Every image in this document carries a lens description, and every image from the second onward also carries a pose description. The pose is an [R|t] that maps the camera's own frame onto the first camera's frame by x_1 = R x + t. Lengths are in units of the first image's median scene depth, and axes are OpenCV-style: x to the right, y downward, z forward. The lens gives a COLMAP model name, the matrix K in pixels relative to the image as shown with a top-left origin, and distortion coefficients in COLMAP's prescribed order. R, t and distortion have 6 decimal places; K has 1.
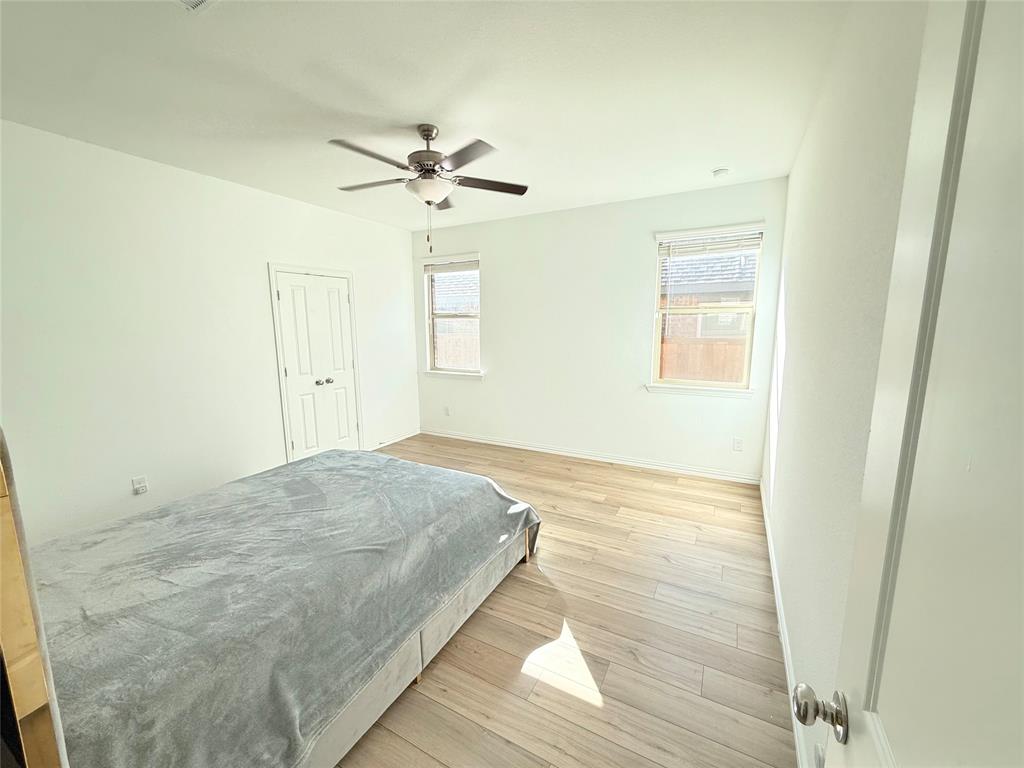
lens RADIAL K [[409.8, 0, 514.5], [0, 409.8, 385.6], [0, 0, 1]] dist [-0.000550, 0.000015]
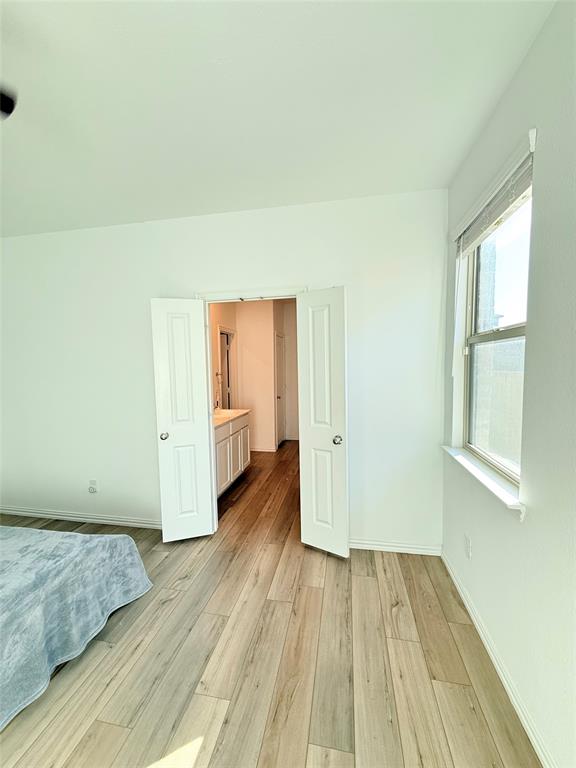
lens RADIAL K [[306.7, 0, 288.0], [0, 306.7, 384.0], [0, 0, 1]] dist [-0.000104, -0.000023]
pose [[0.279809, 0.053651, -0.958555, 0.138190], [-0.142111, 0.989753, 0.013913, -0.136379], [0.949479, 0.132328, 0.284566, 1.043768]]
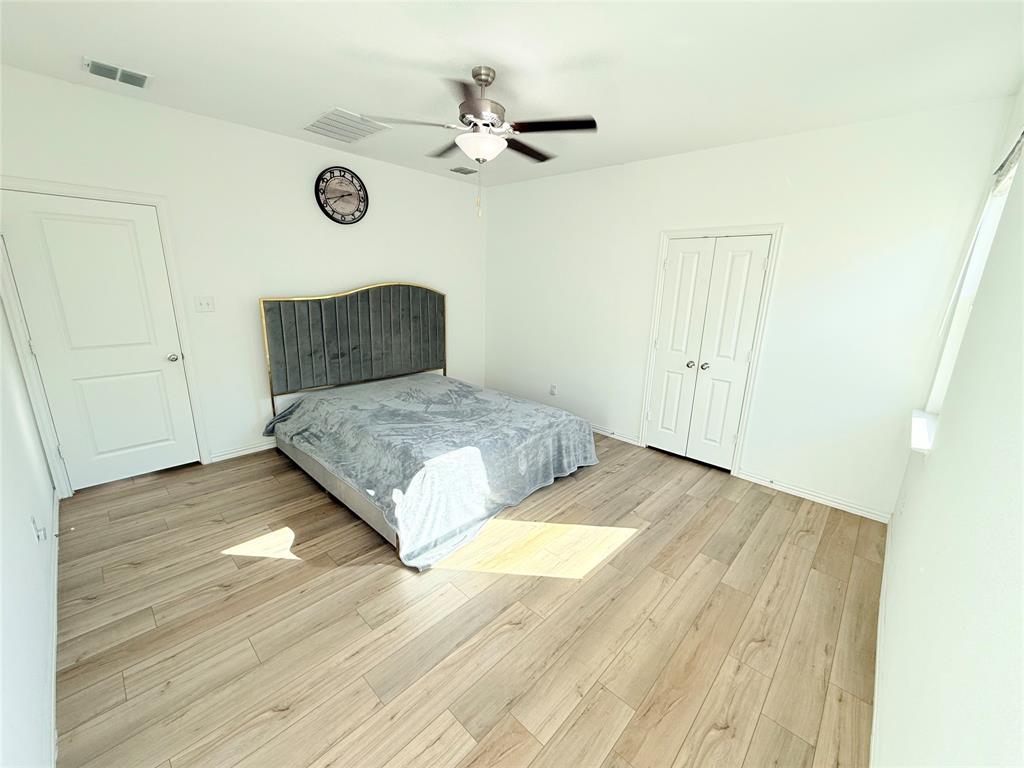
lens RADIAL K [[423.8, 0, 507.4], [0, 423.8, 368.9], [0, 0, 1]] dist [-0.011745, 0.000014]
pose [[-0.275286, 0.197573, -0.940841, 0.555324], [-0.182287, 0.950173, 0.252869, -0.178132], [0.943922, 0.241115, -0.225554, 0.984302]]
